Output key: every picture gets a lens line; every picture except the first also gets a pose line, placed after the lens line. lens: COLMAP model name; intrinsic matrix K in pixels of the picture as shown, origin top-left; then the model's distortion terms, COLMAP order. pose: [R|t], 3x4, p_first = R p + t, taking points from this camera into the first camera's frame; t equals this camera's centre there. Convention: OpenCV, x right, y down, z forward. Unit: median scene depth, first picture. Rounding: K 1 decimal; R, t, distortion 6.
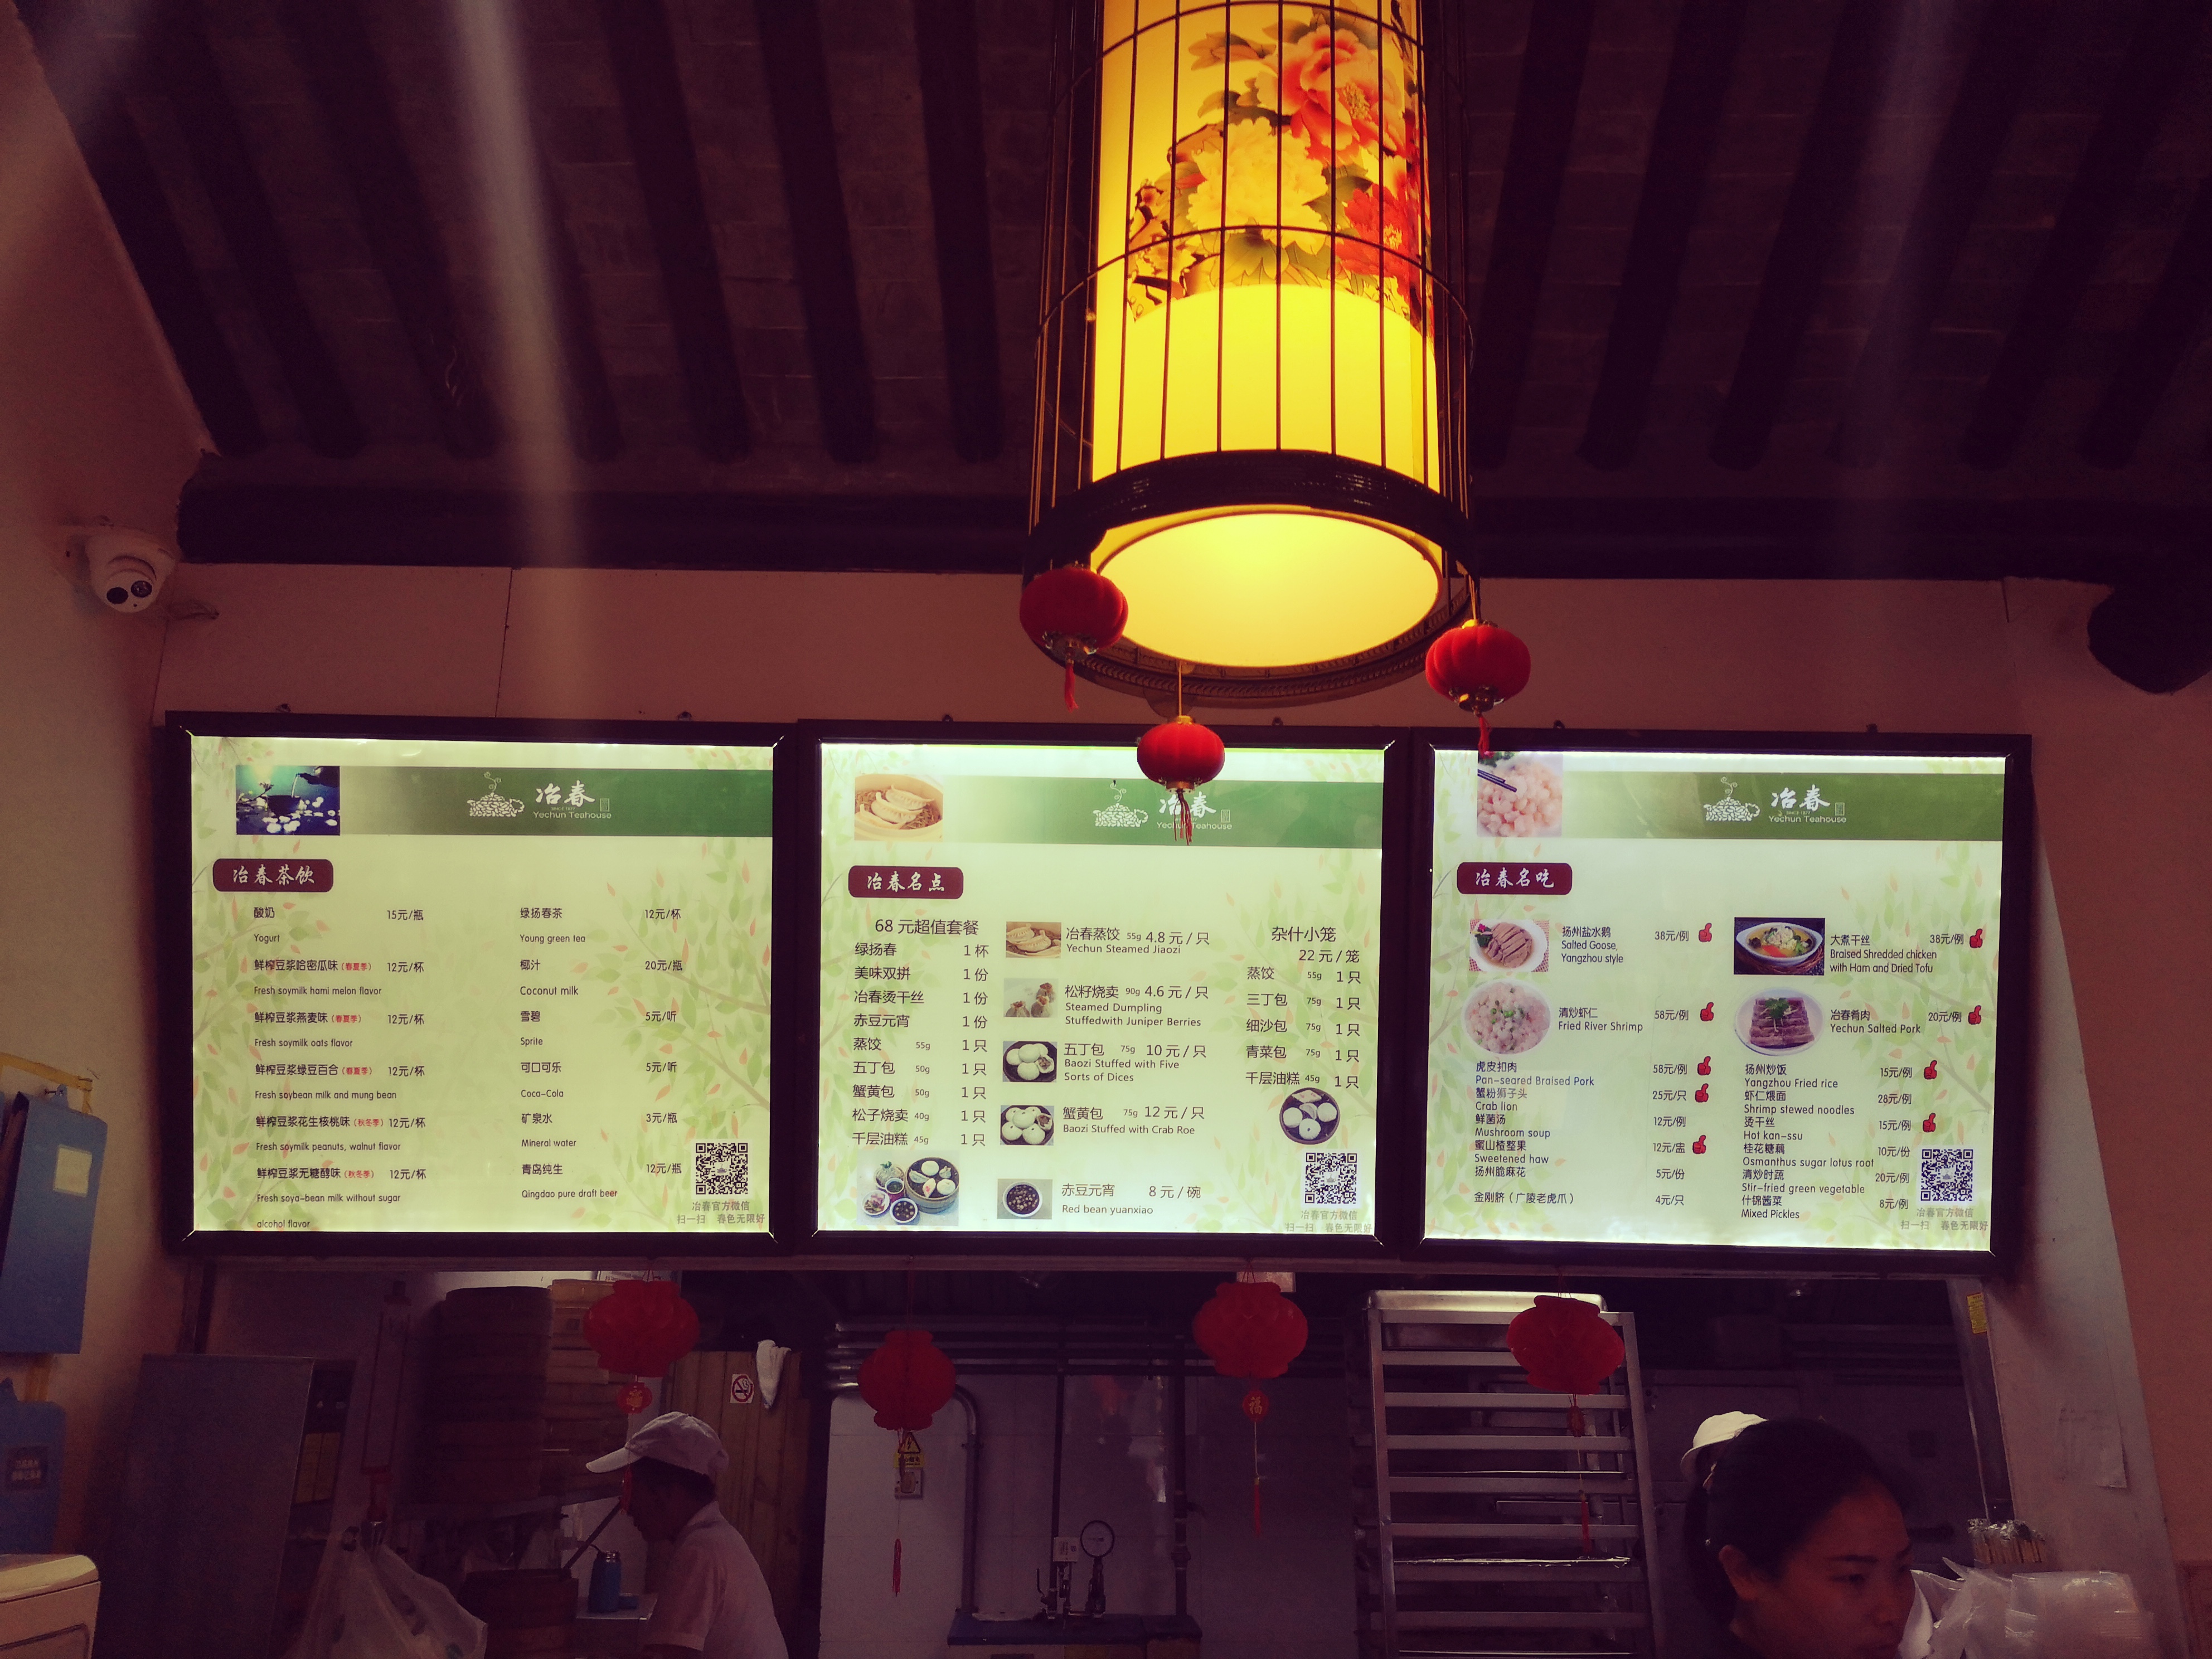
lens RADIAL K [[1744.7, 0, 1109.4], [0, 1744.7, 828.0], [0, 0, 1]] dist [-0.000704, -0.000399]
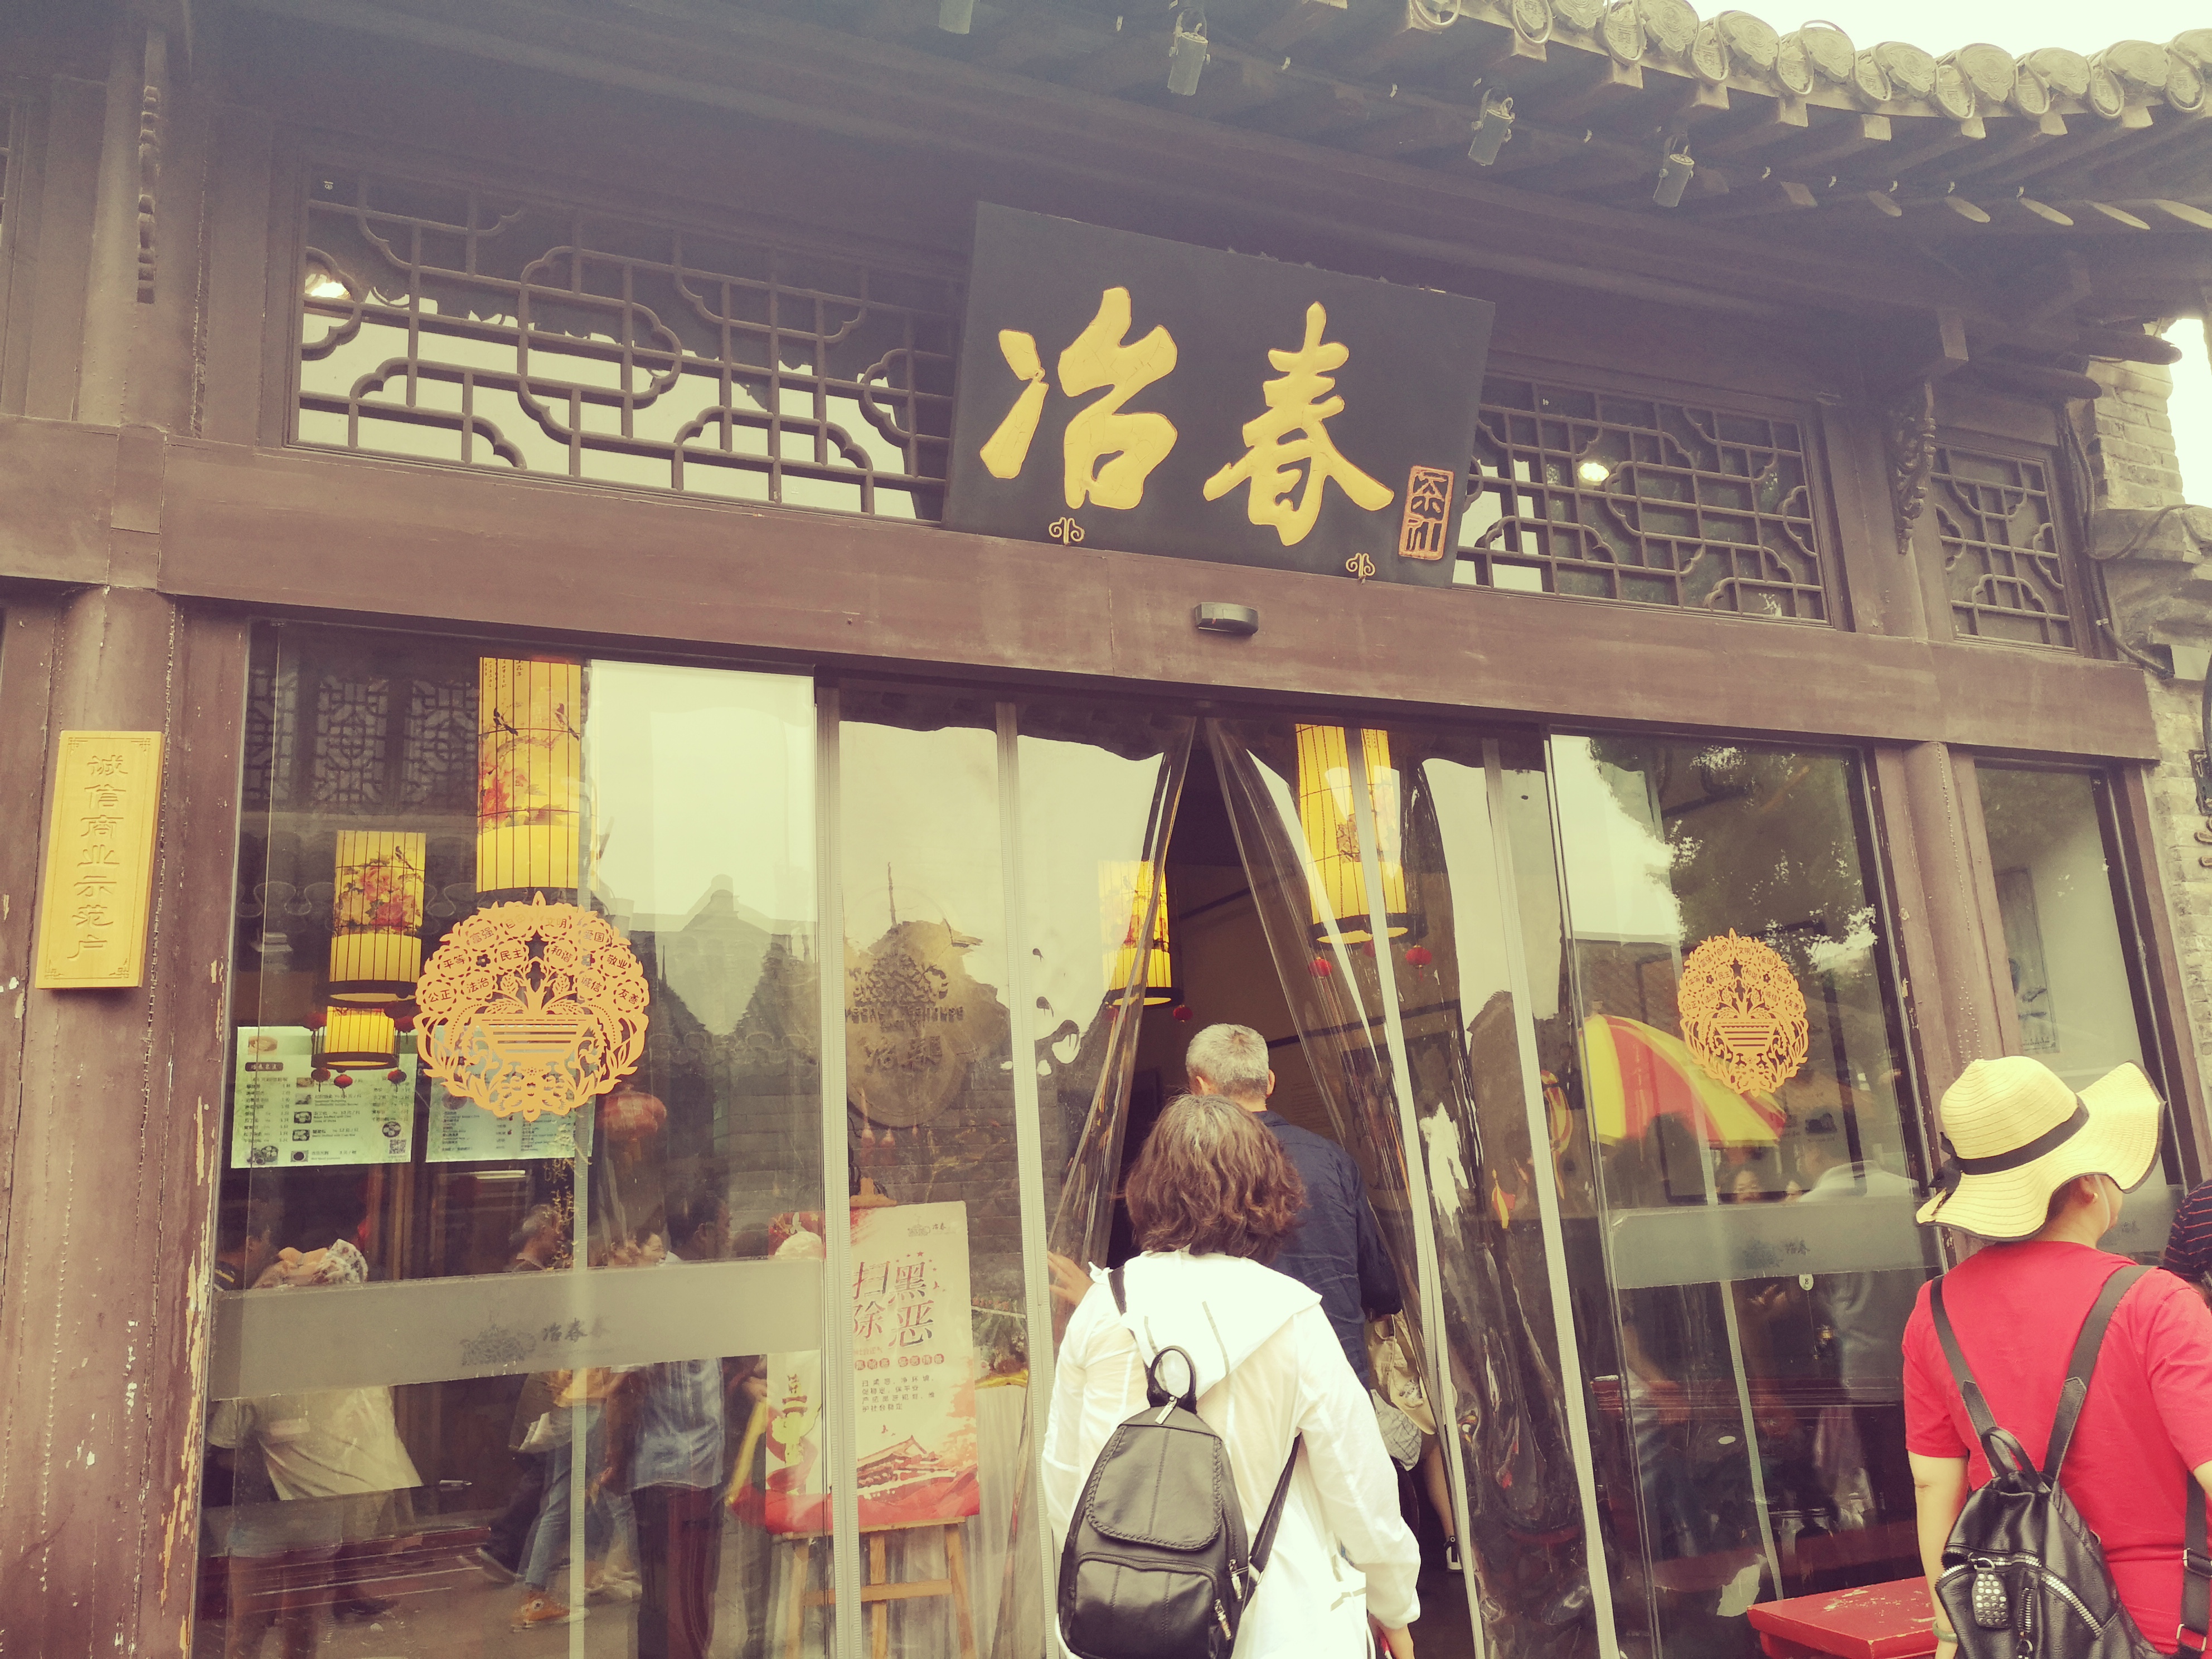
lens RADIAL K [[1744.7, 0, 1105.8], [0, 1744.7, 829.3], [0, 0, 1]] dist [-0.000704, -0.000399]
pose [[0.911114, 0.035440, 0.410627, -0.035602], [-0.088904, 0.989741, 0.111842, -0.933455], [-0.402451, -0.138407, 0.904918, -2.604392]]
